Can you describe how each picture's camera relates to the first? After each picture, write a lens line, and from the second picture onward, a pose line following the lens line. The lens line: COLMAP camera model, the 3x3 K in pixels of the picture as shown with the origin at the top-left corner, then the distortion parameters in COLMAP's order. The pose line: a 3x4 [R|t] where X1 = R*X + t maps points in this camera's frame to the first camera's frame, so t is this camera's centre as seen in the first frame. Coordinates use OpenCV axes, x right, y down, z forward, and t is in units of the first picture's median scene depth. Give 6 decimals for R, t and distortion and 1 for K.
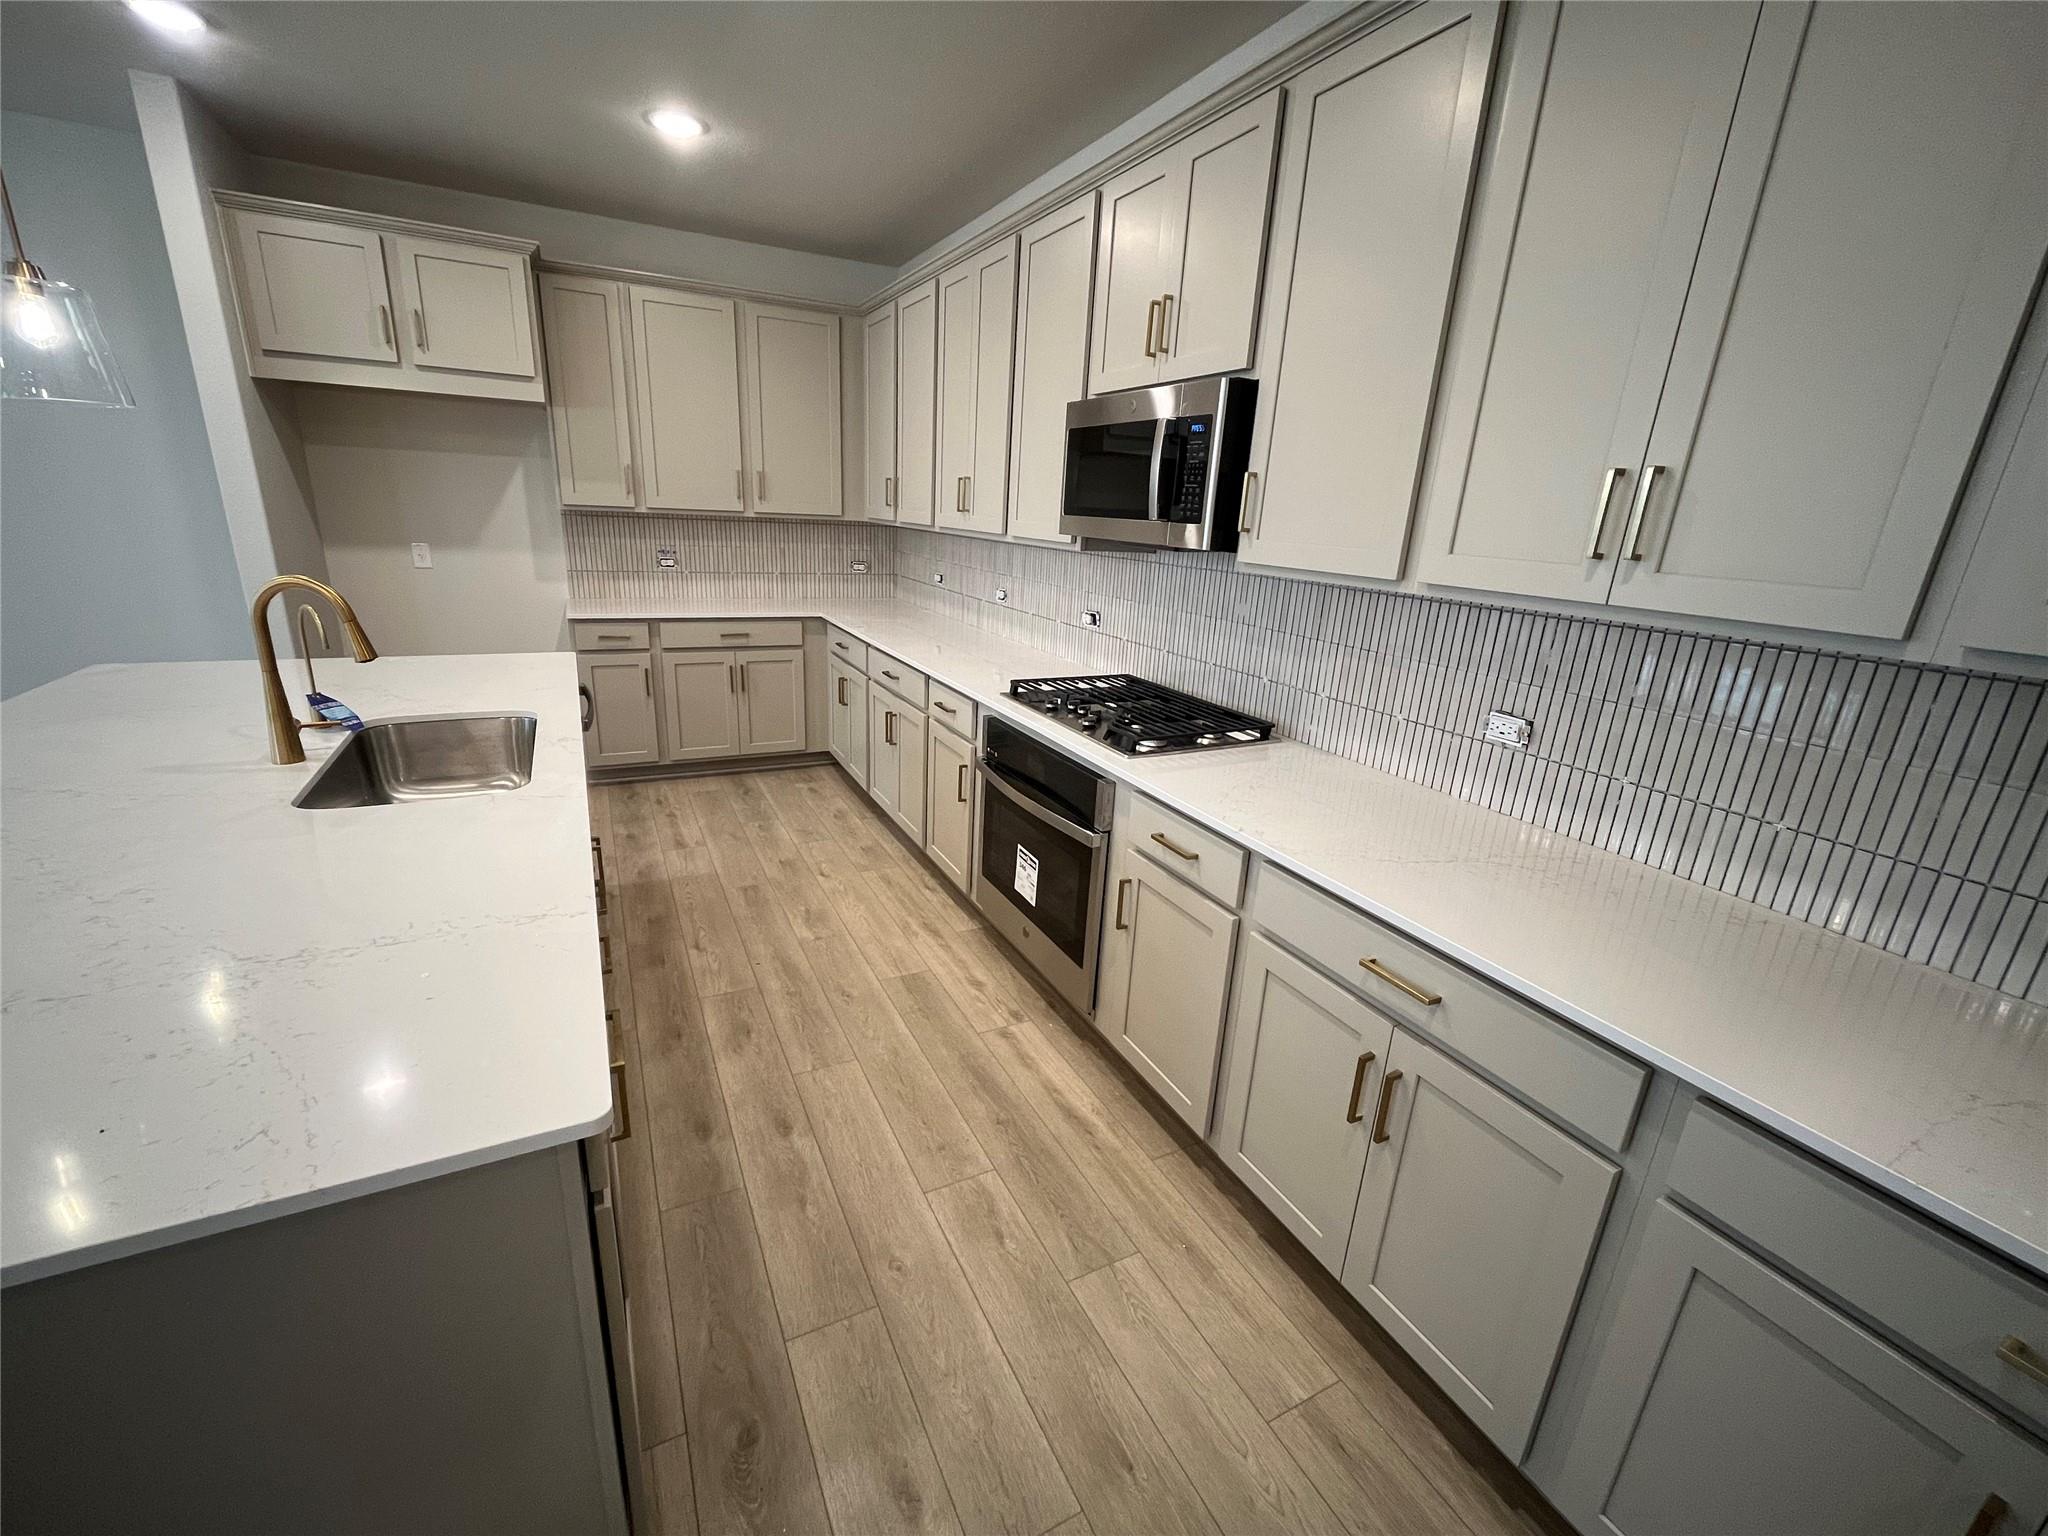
lens RADIAL K [[836.6, 0, 1019.2], [0, 836.6, 770.2], [0, 0, 1]] dist [-0.002377, -0.000841]
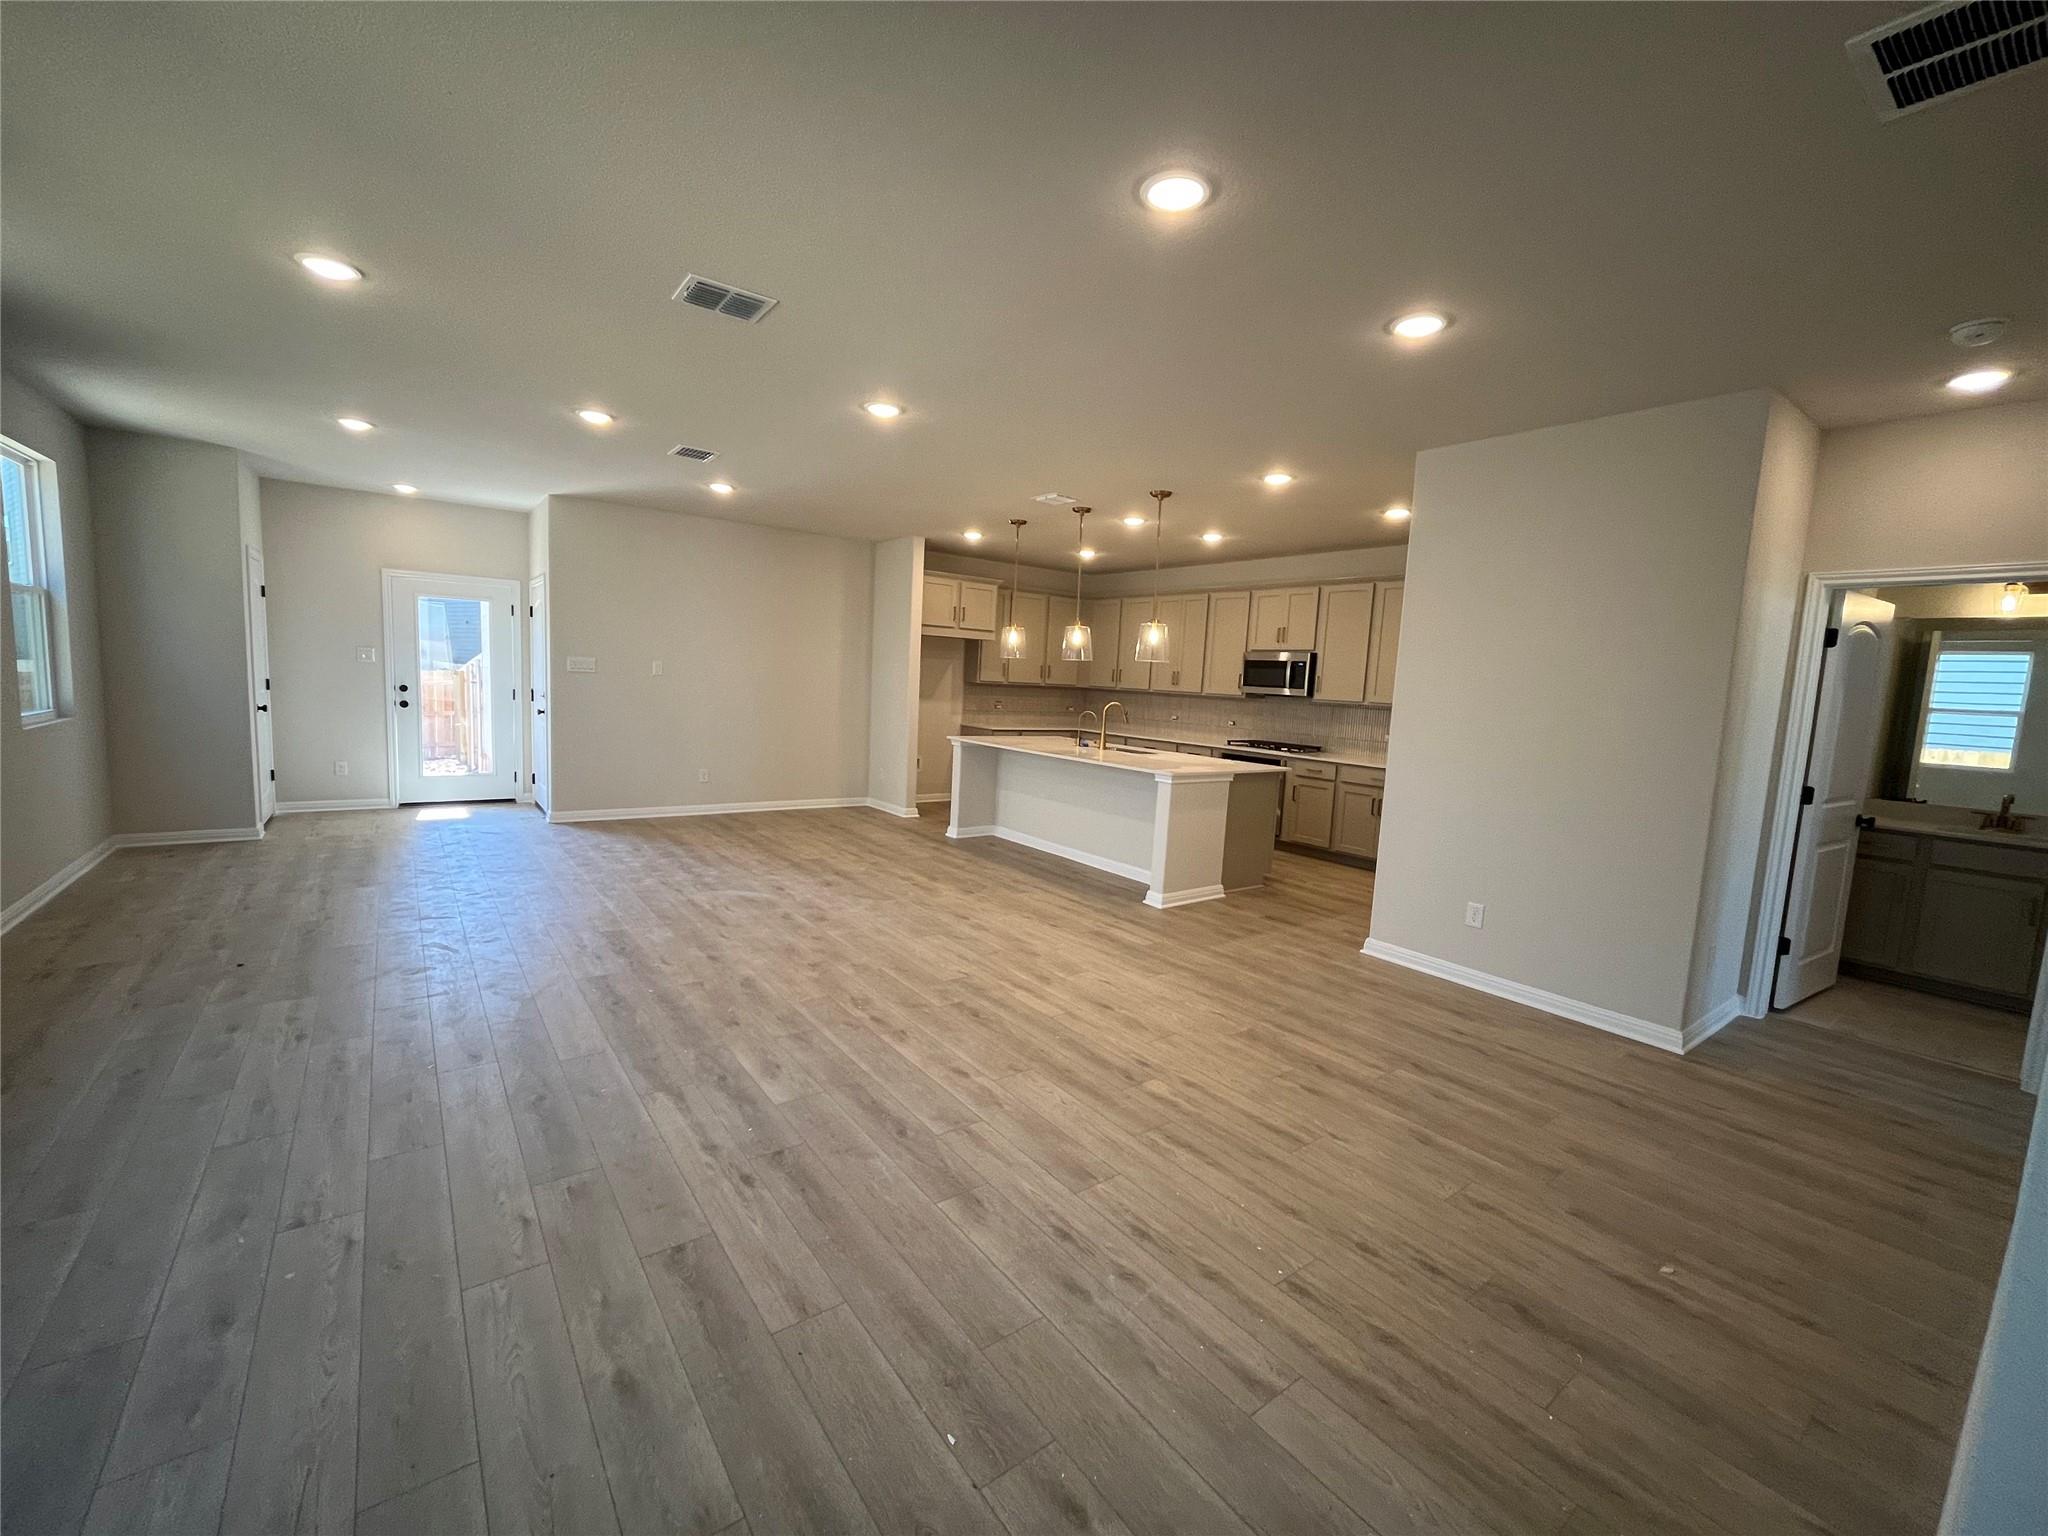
lens RADIAL K [[836.6, 0, 1019.2], [0, 836.6, 770.2], [0, 0, 1]] dist [-0.002377, -0.000841]
pose [[0.986349, -0.018763, 0.163594, -1.572786], [0.048992, 0.981936, -0.182761, 0.645810], [-0.157209, 0.188281, 0.969451, -2.227131]]
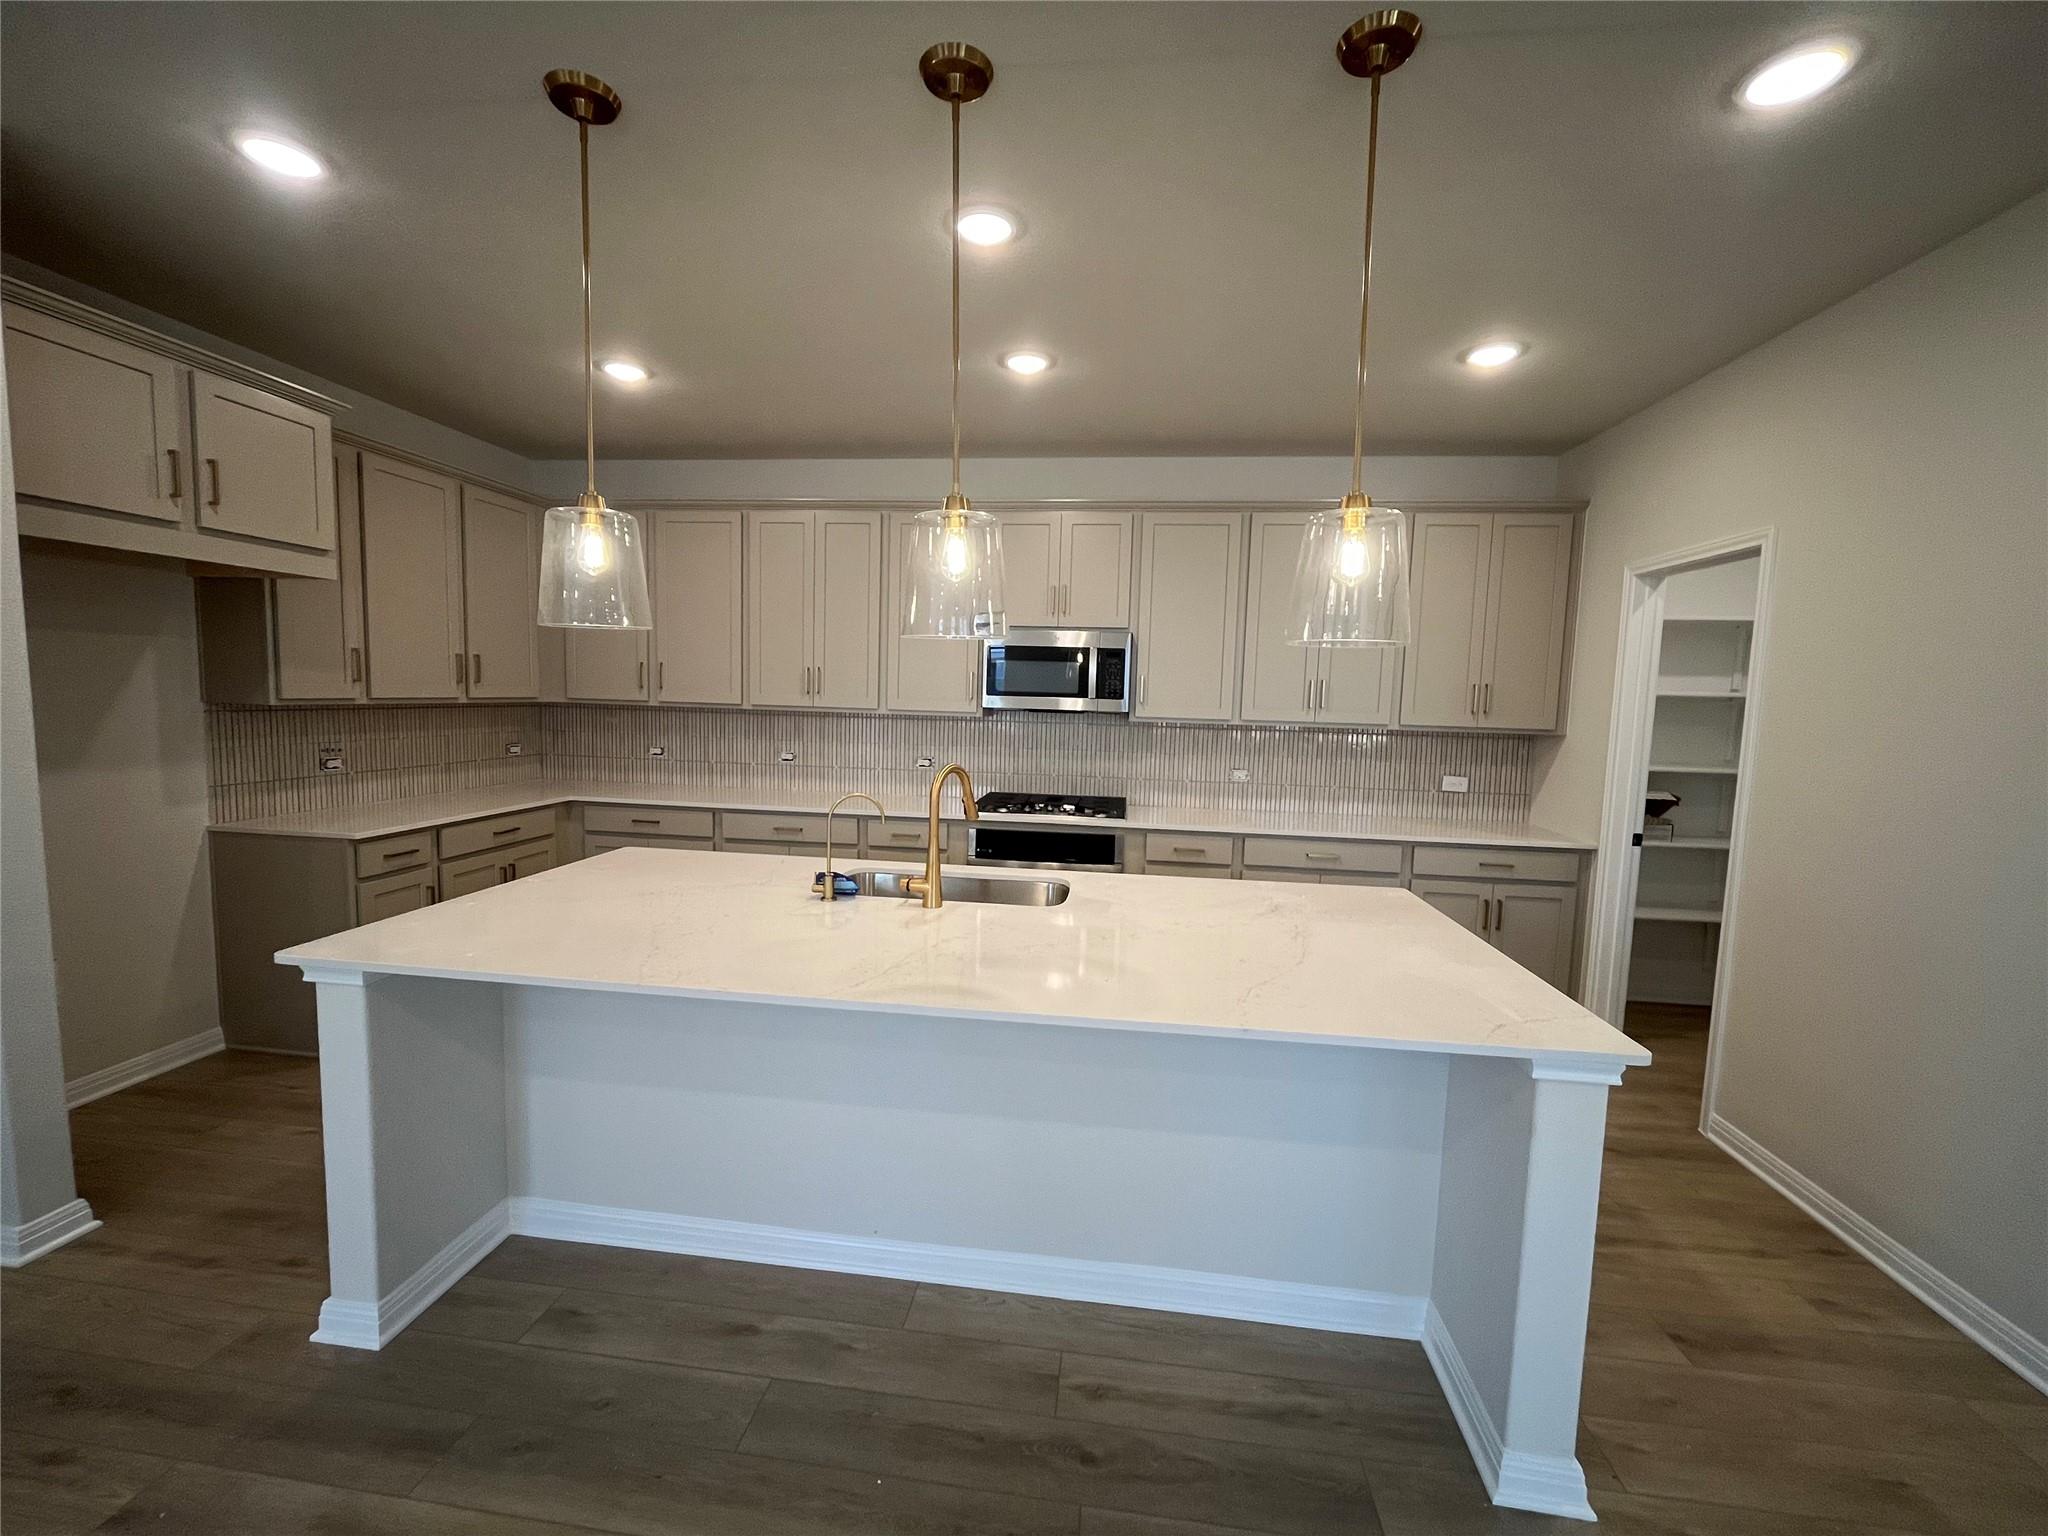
lens RADIAL K [[836.6, 0, 1019.2], [0, 836.6, 770.2], [0, 0, 1]] dist [-0.002377, -0.000841]
pose [[0.561240, -0.110716, 0.820215, -1.543314], [0.247788, 0.968034, -0.038882, -0.110142], [-0.789691, 0.225061, 0.570733, 0.083040]]
